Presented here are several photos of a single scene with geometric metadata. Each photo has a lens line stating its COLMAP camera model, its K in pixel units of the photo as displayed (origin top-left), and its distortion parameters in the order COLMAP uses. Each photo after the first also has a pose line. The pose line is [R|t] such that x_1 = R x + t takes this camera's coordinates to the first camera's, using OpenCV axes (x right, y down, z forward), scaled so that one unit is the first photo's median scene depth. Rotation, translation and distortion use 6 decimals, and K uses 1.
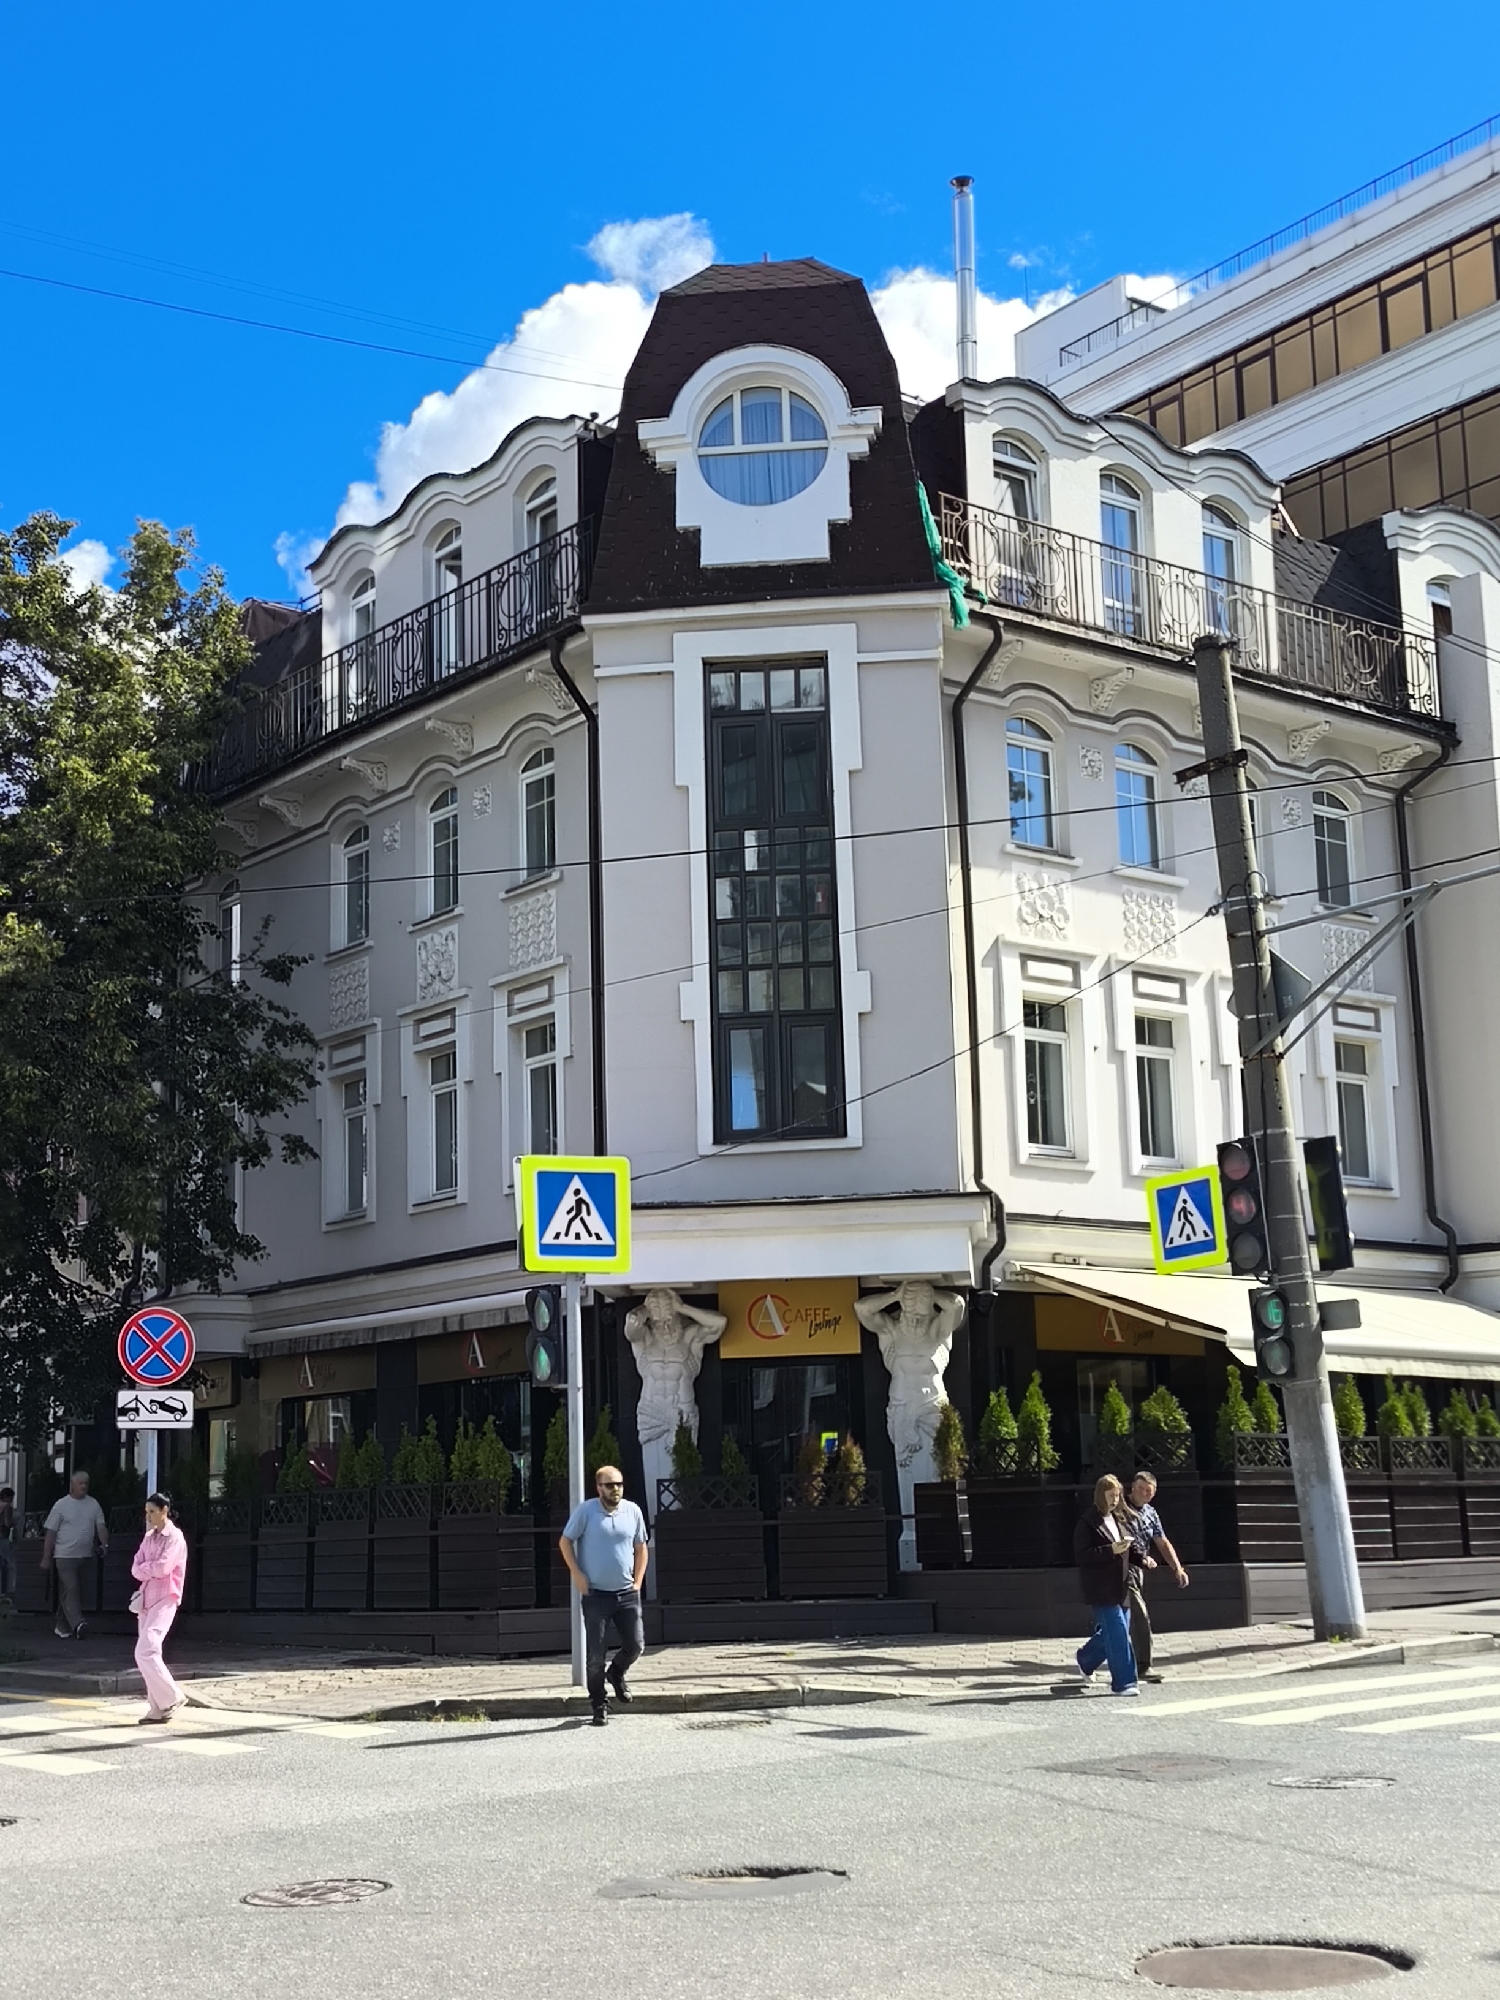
lens RADIAL K [[2637.8, 0, 750.0], [0, 2637.8, 1000.0], [0, 0, 1]] dist [-0.001226, 0.000131]
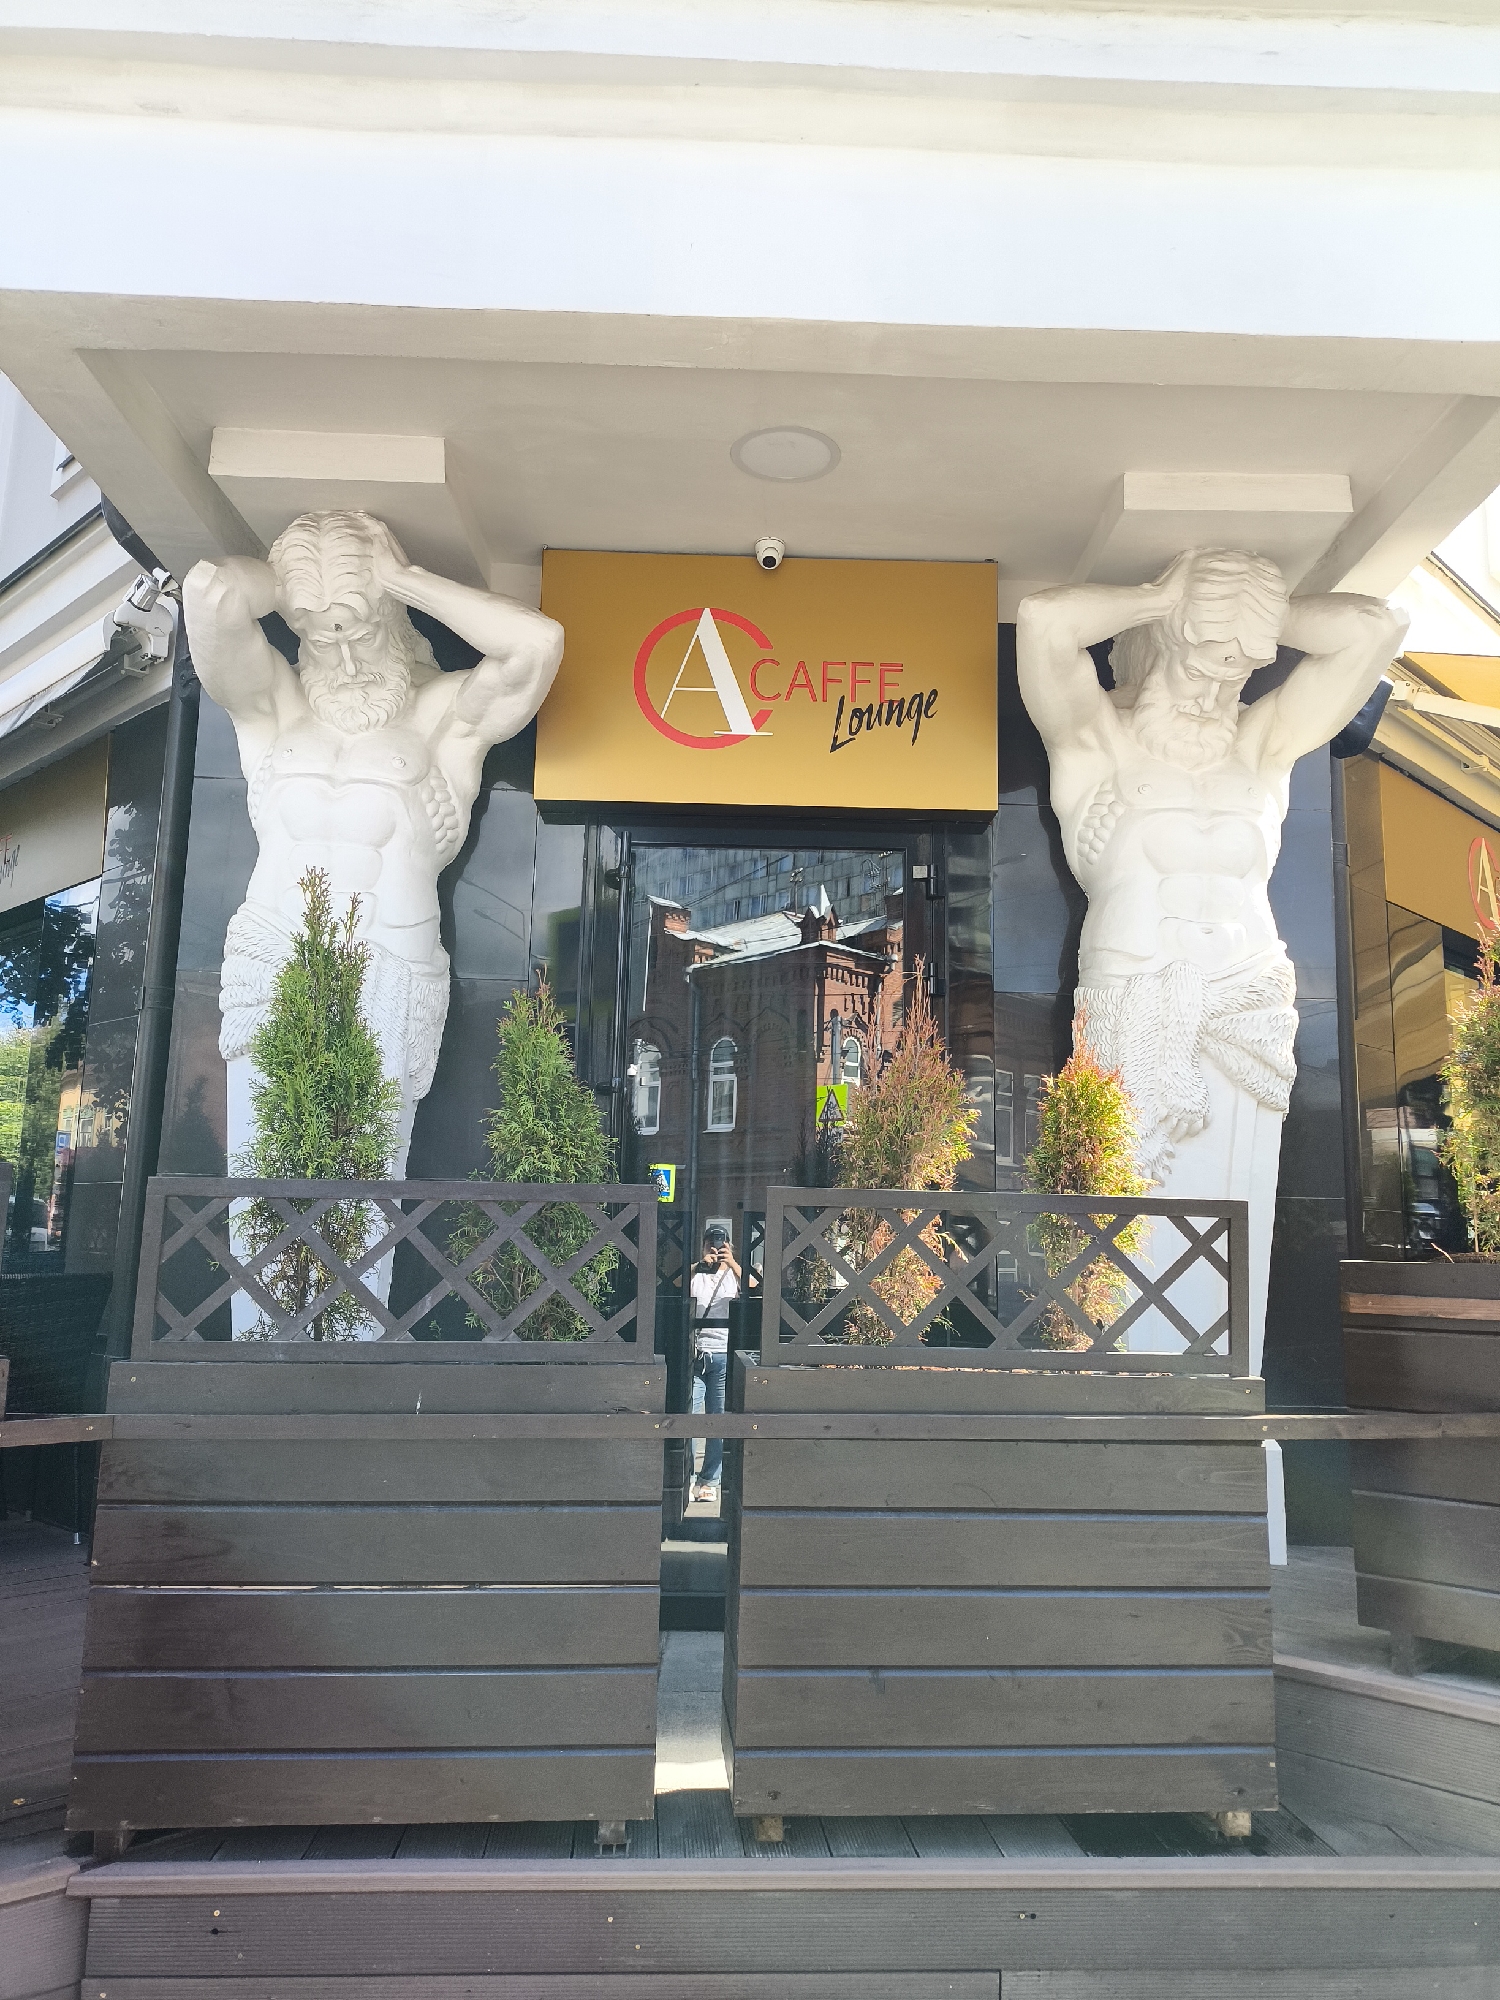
lens RADIAL K [[1438.3, 0, 750.0], [0, 1438.3, 1000.0], [0, 0, 1]] dist [-0.006696, -0.003208]
pose [[0.992370, 0.066329, 0.103930, -0.002375], [-0.070437, 0.996853, 0.036358, 0.152706], [-0.101192, -0.043401, 0.993920, 0.842244]]
